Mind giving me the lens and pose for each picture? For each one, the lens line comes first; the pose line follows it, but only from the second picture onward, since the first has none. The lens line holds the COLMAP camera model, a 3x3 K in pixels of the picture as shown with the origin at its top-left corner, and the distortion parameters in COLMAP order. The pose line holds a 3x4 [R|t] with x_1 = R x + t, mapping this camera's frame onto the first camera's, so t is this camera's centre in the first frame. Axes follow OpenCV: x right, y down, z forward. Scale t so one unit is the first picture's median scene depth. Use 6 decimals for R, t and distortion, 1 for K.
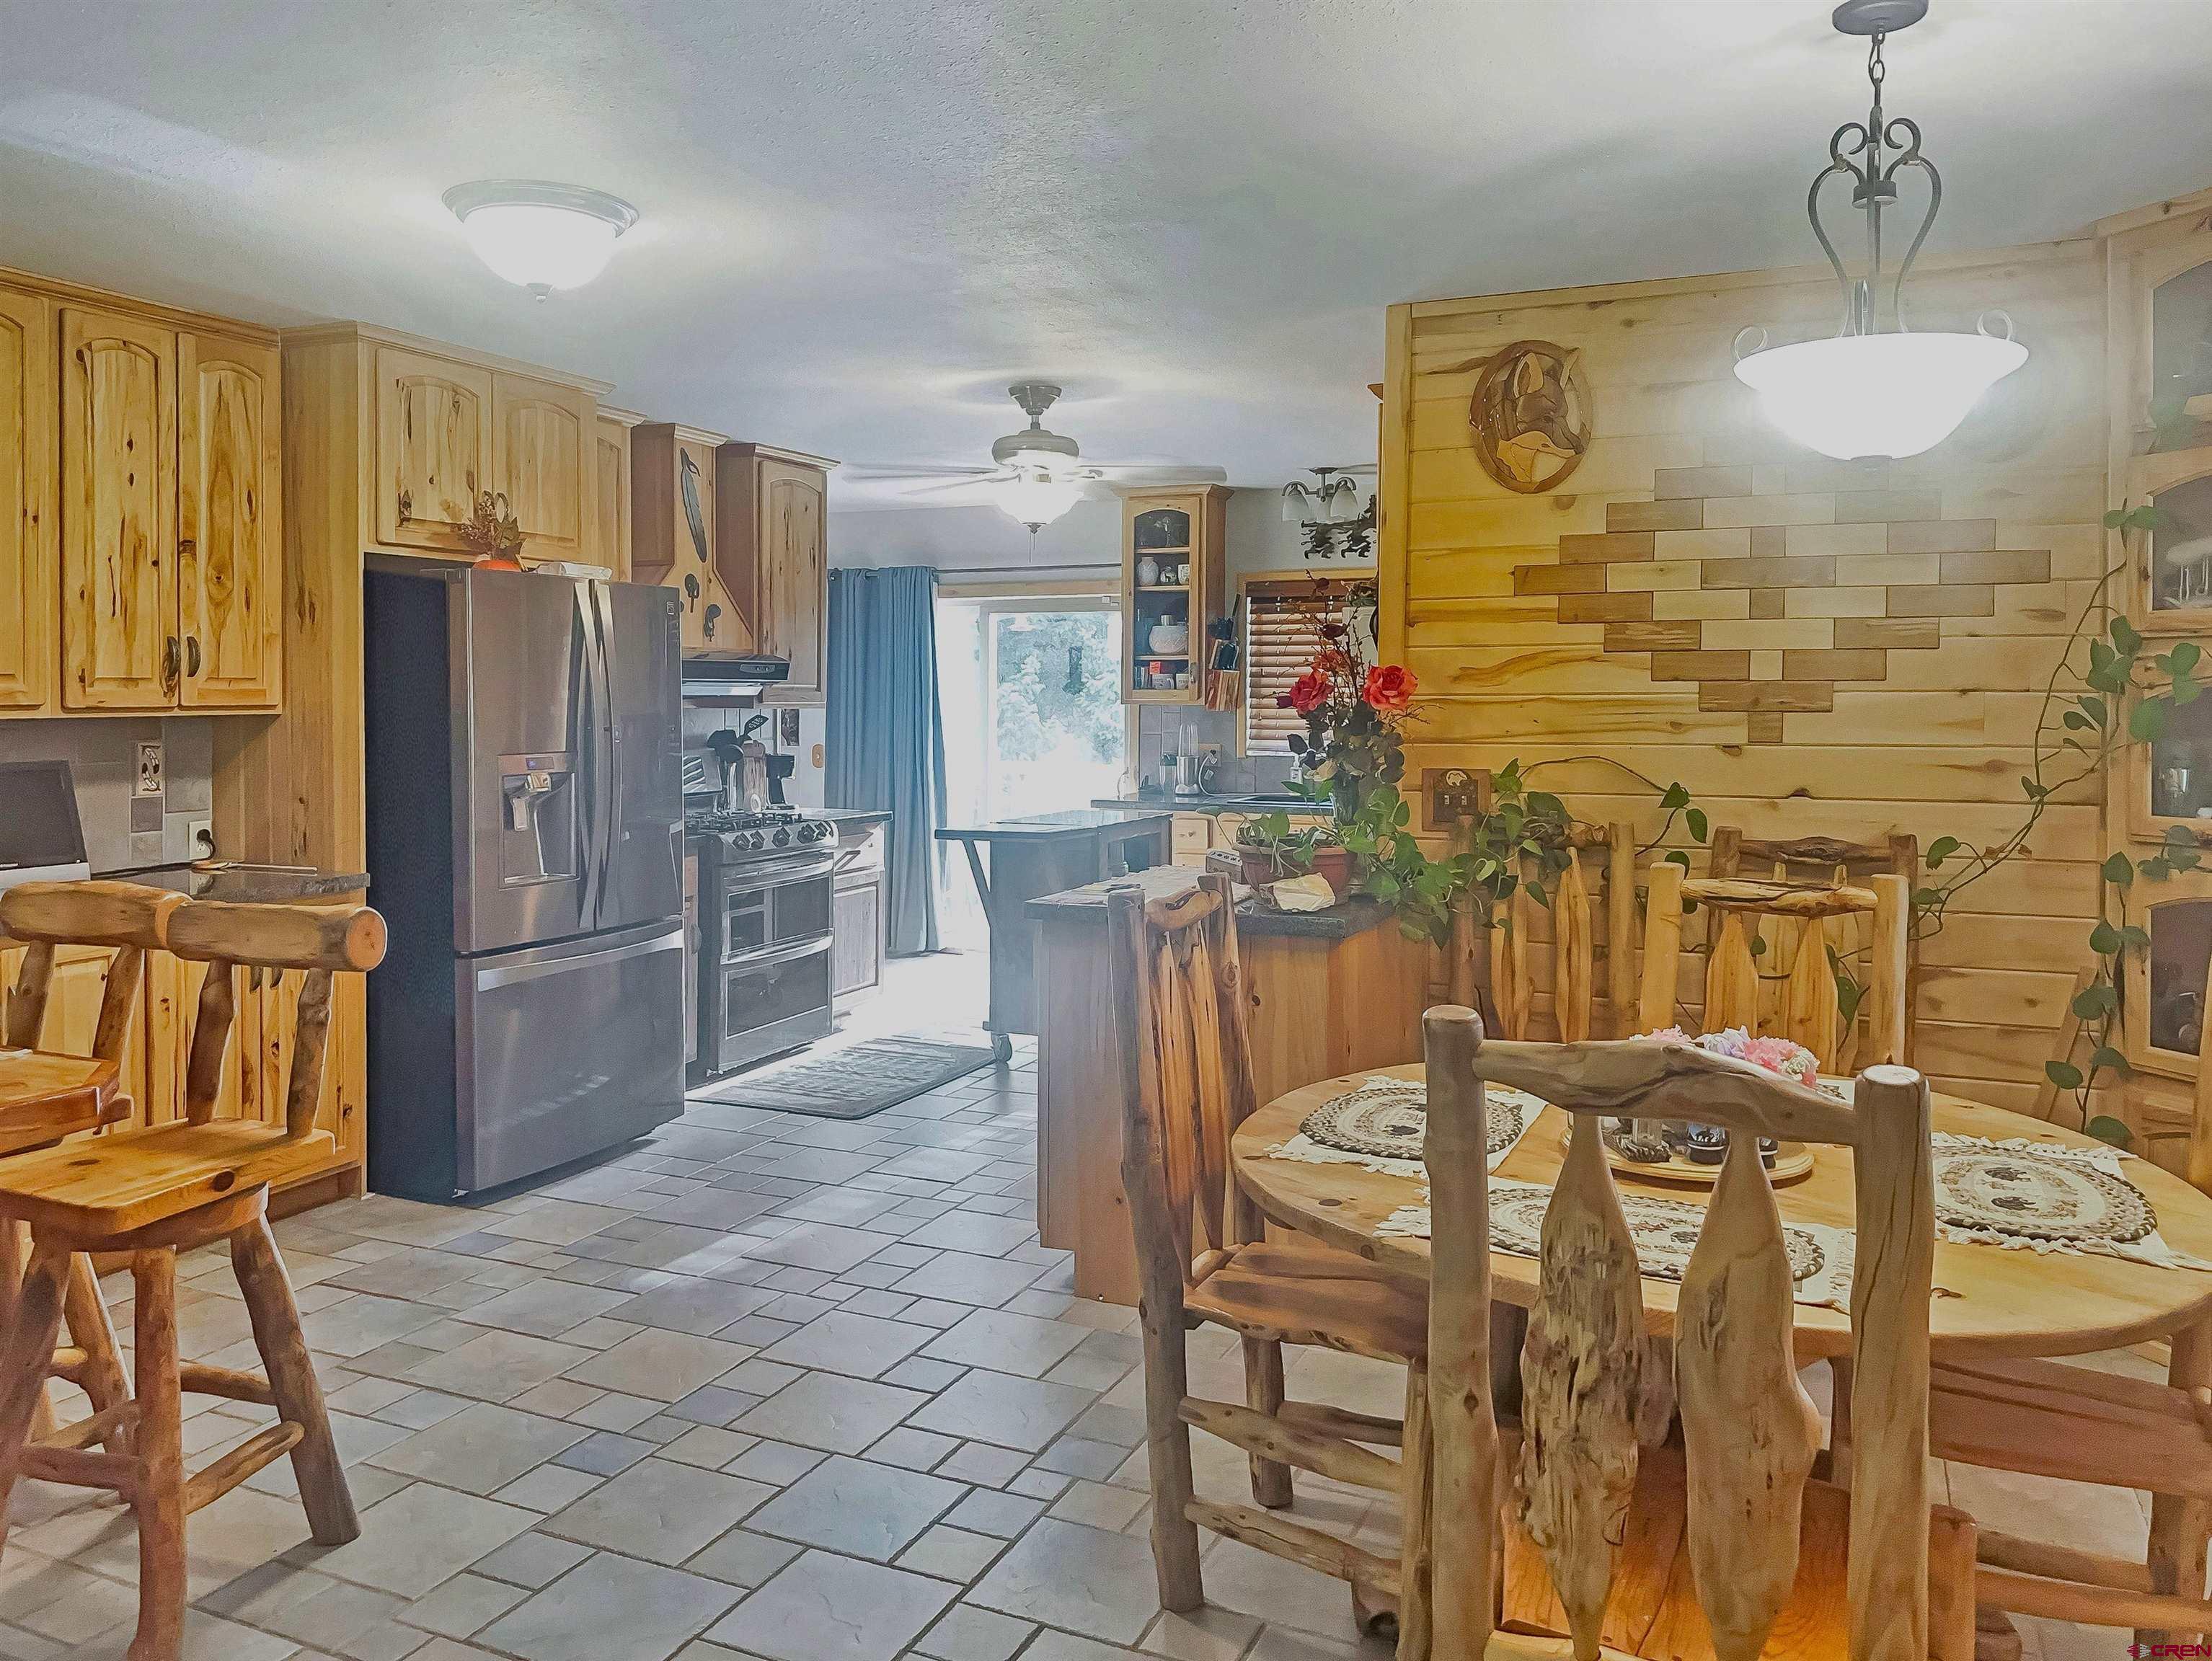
lens RADIAL K [[1645.7, 0, 1098.3], [0, 1645.7, 731.1], [0, 0, 1]] dist [0.141059, -0.214568]
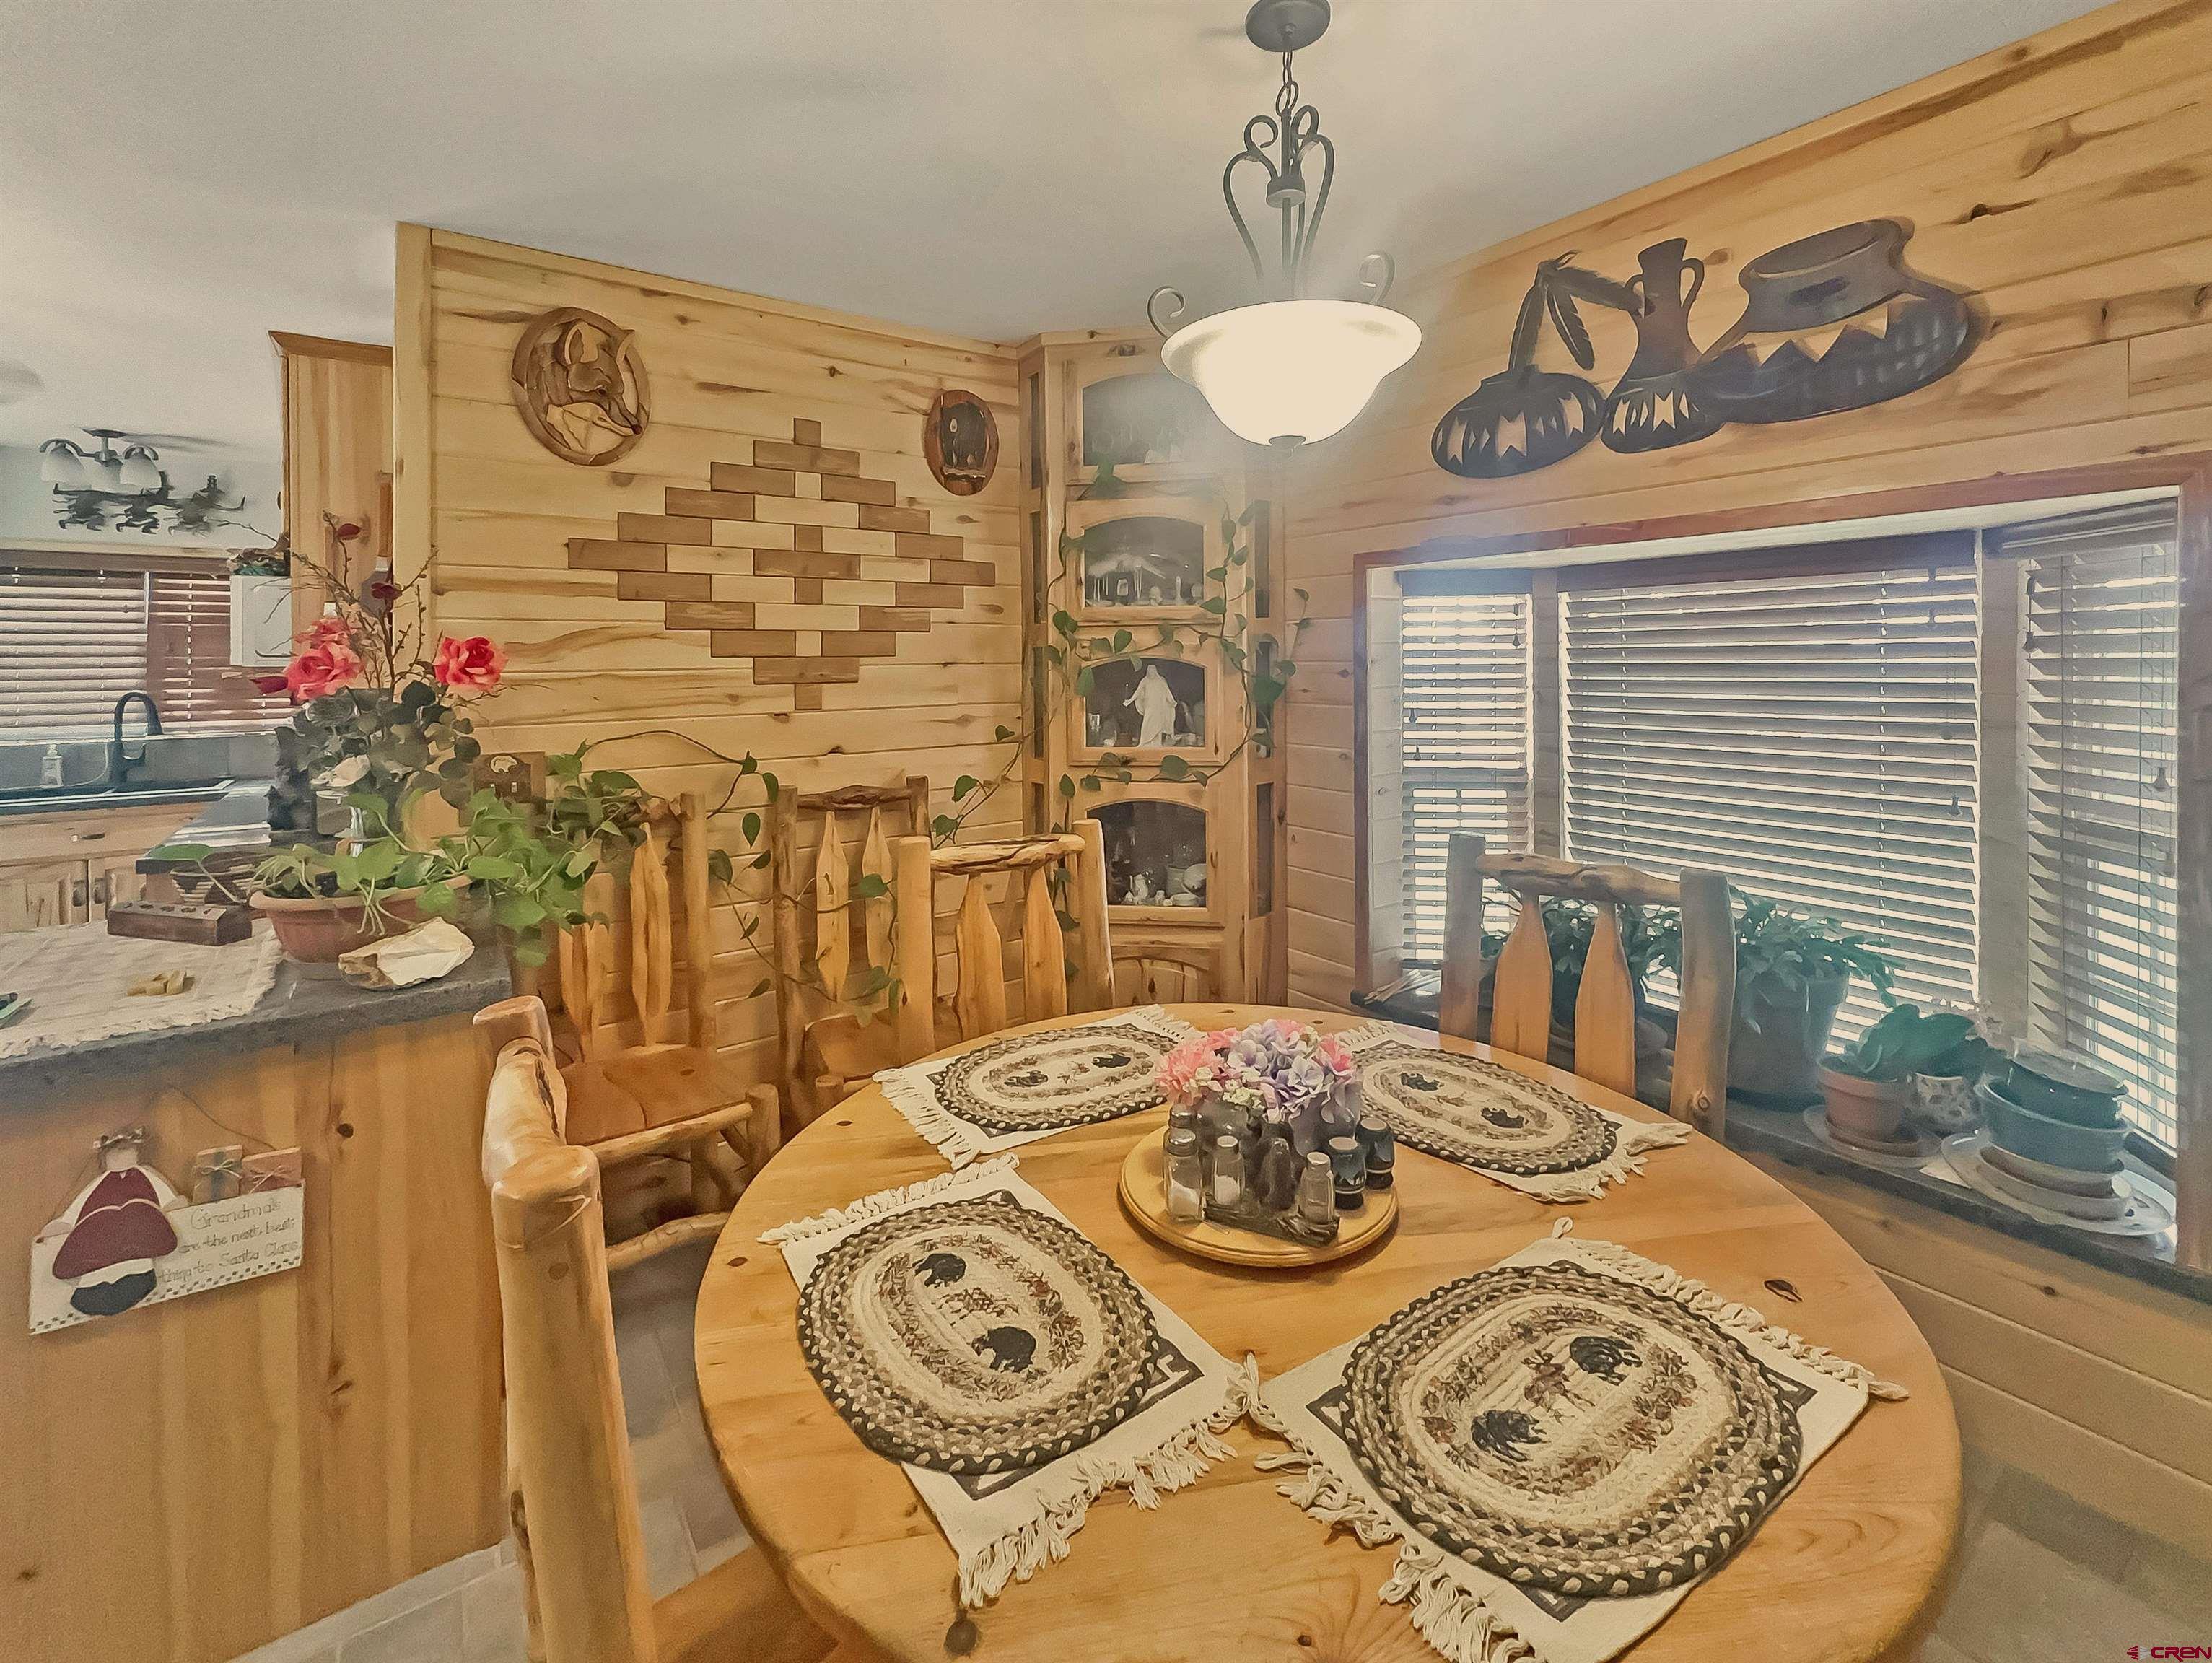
lens RADIAL K [[948.4, 0, 1097.7], [0, 948.4, 660.5], [0, 0, 1]] dist [-0.001814, -0.000252]
pose [[0.507390, -0.004708, 0.861704, -0.064194], [0.031097, 0.999434, -0.012850, -0.011124], [-0.861155, 0.033316, 0.507249, 0.432091]]
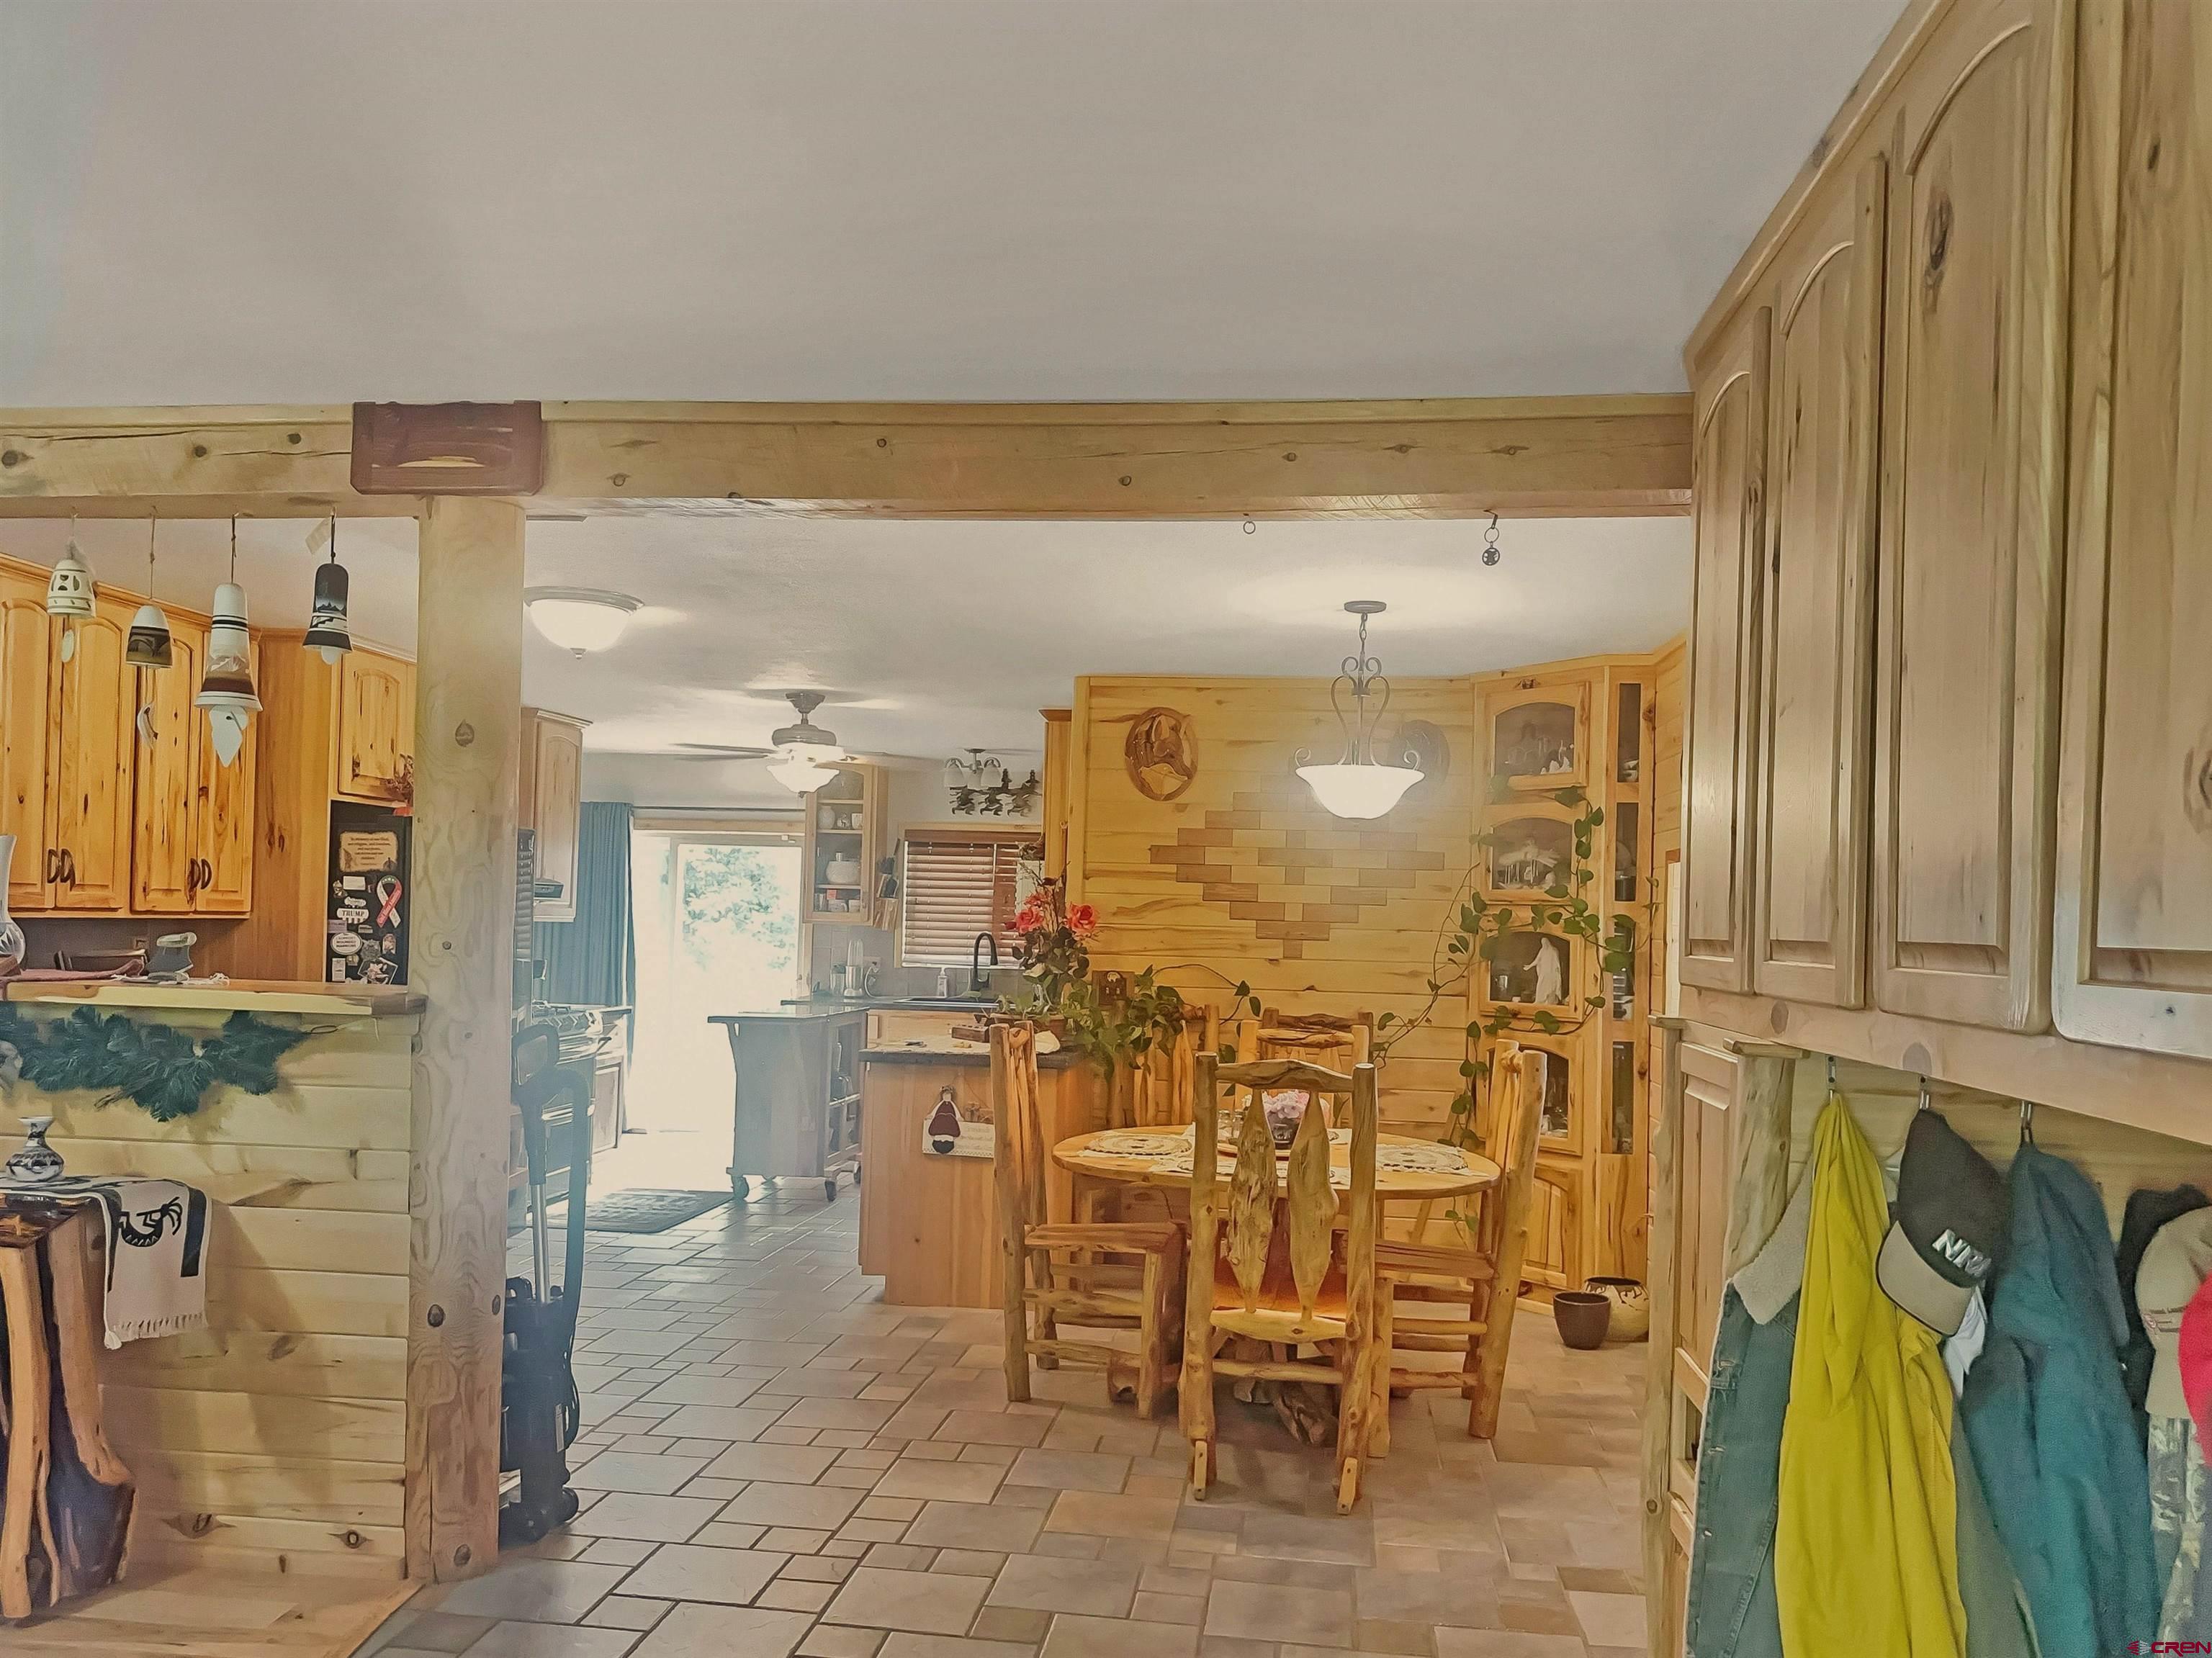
lens RADIAL K [[1654.5, 0, 1110.7], [0, 1654.5, 883.1], [0, 0, 1]] dist [0.191091, -0.253143]
pose [[0.956070, 0.031760, 0.291414, -0.238470], [-0.019556, 0.998809, -0.044698, 0.009048], [-0.292486, 0.037036, 0.955552, -0.489902]]
